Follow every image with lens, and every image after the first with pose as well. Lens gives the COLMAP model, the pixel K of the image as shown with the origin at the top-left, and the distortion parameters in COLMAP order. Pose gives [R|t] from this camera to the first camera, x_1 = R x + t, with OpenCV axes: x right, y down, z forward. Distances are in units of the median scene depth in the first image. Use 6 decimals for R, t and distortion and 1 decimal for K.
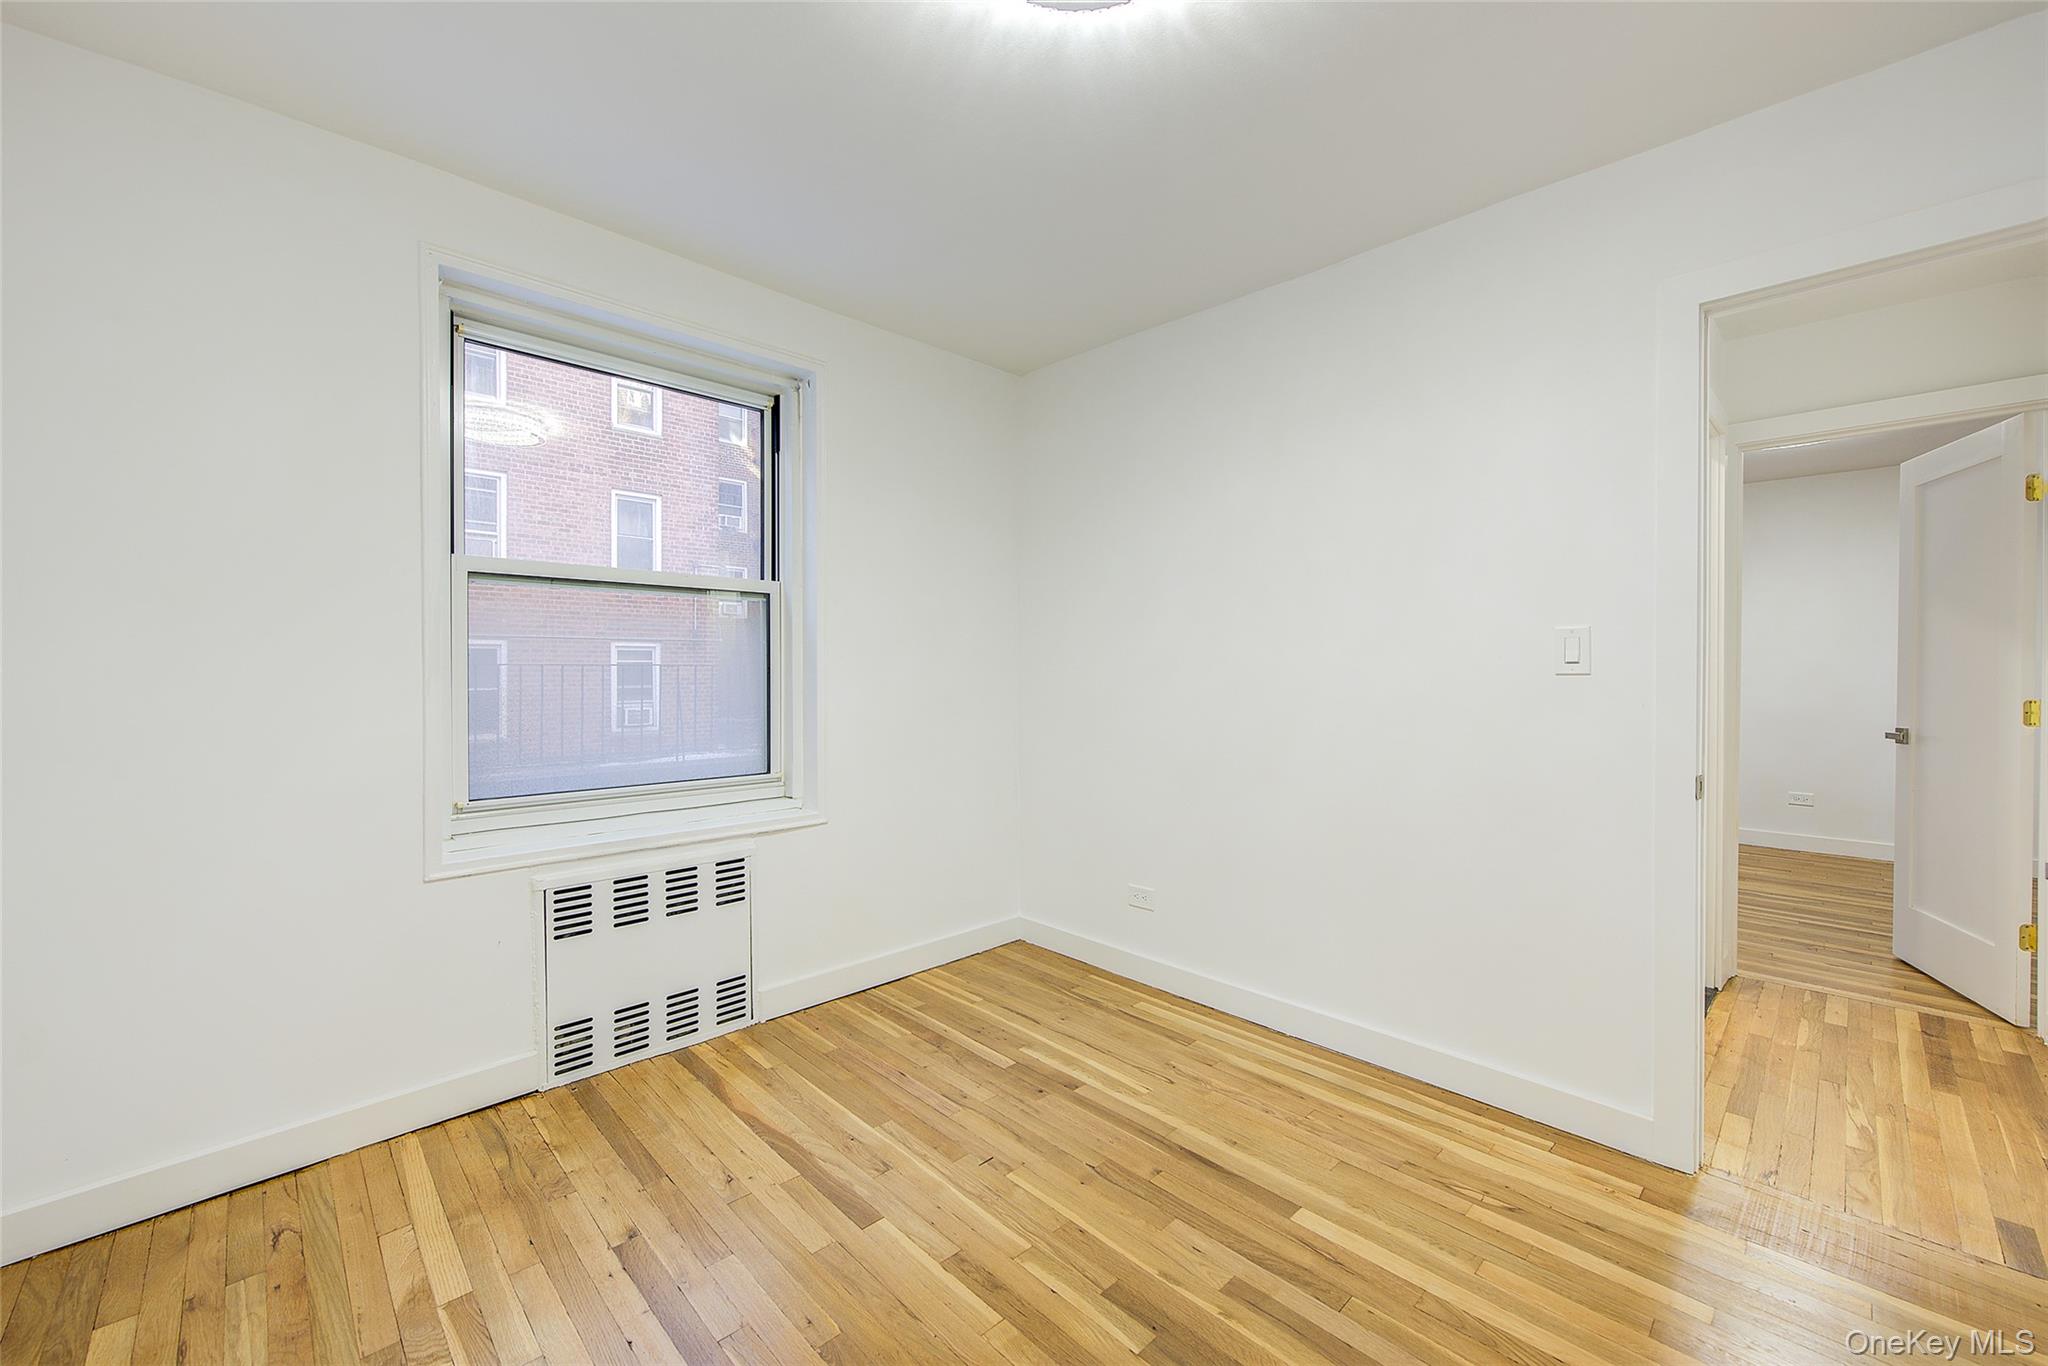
lens RADIAL K [[814.7, 0, 1038.1], [0, 814.7, 676.2], [0, 0, 1]] dist [-0.001120, -0.000541]
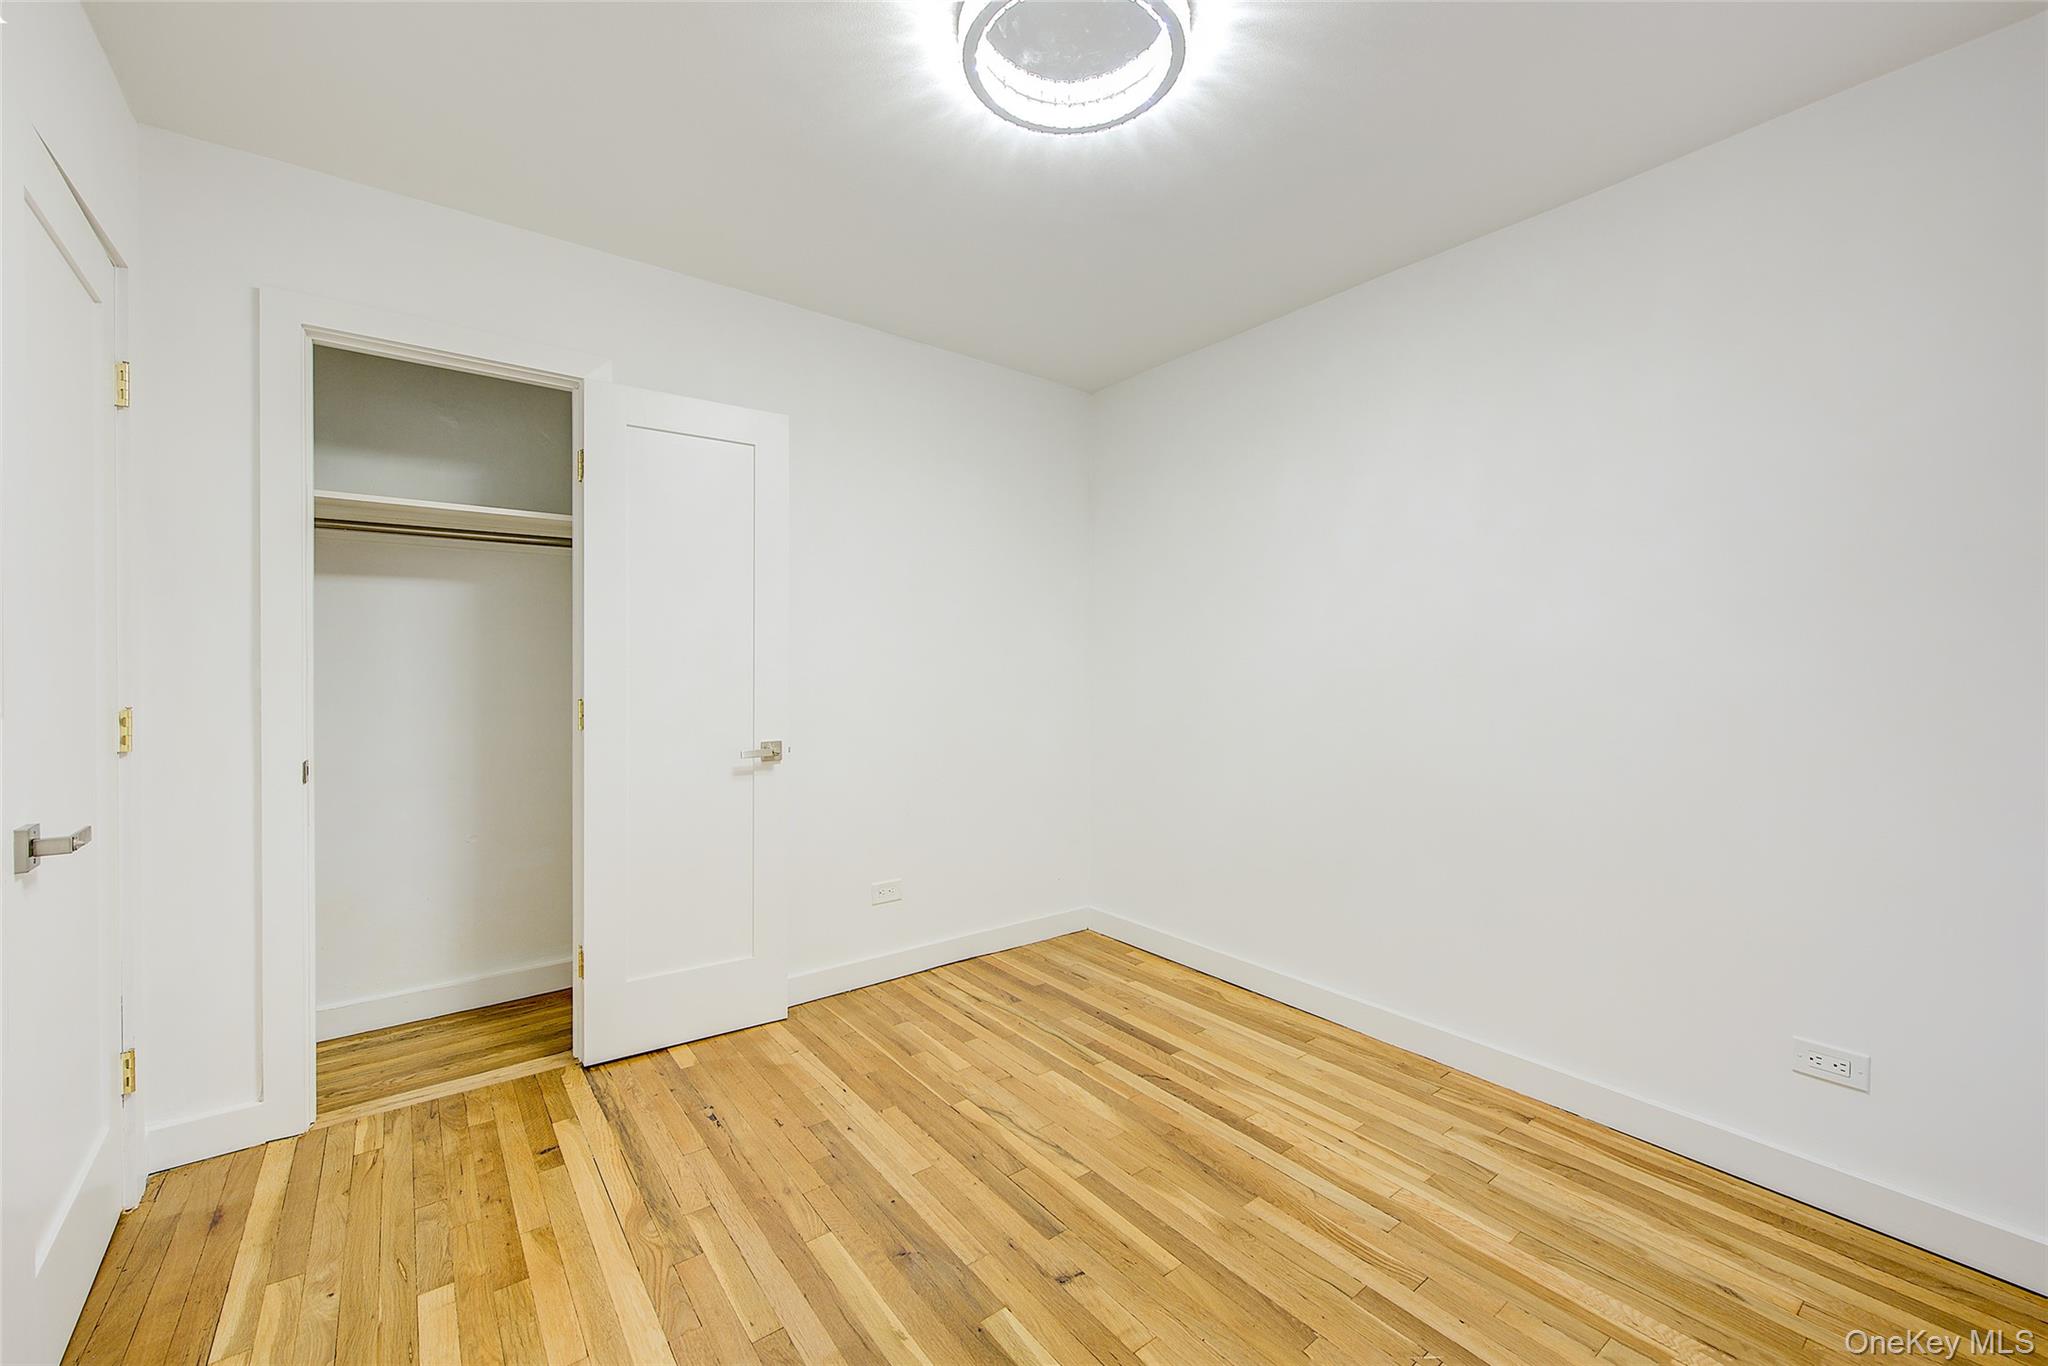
lens RADIAL K [[814.7, 0, 1013.5], [0, 814.7, 677.8], [0, 0, 1]] dist [-0.001120, -0.000541]
pose [[-0.989416, -0.006423, 0.144961, -0.023592], [-0.004250, 0.999874, 0.015293, -0.007895], [-0.145041, 0.014515, -0.989319, 1.225479]]
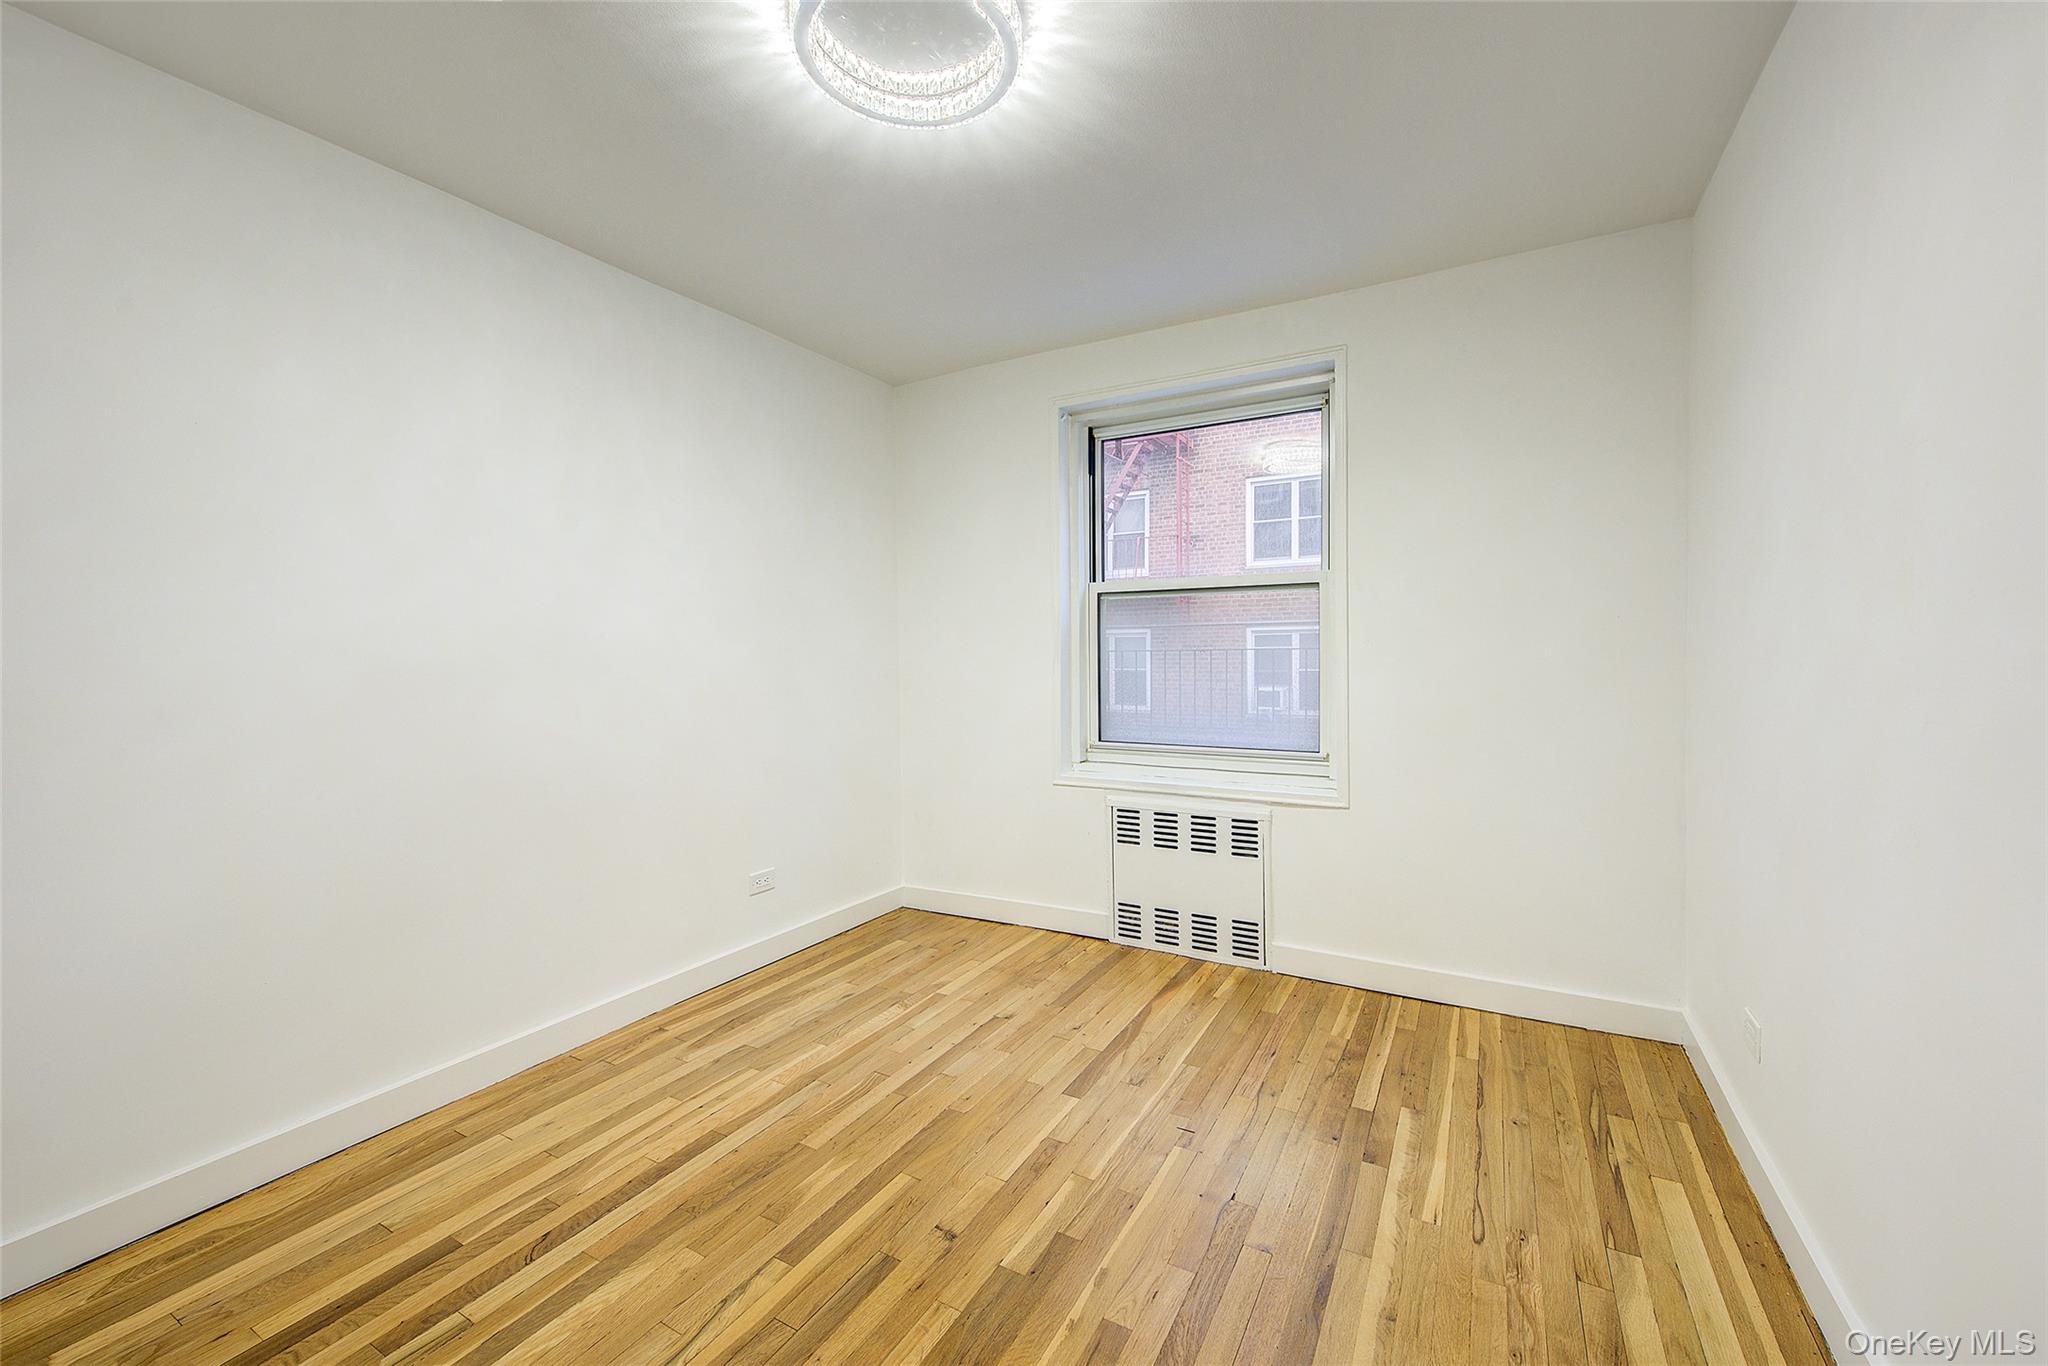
lens RADIAL K [[814.7, 0, 1038.4], [0, 814.7, 668.3], [0, 0, 1]] dist [-0.001120, -0.000541]
pose [[0.278582, 0.014213, -0.960307, 0.727226], [0.003705, 0.999867, 0.015874, -0.009740], [0.960405, -0.007980, 0.278492, 0.443733]]
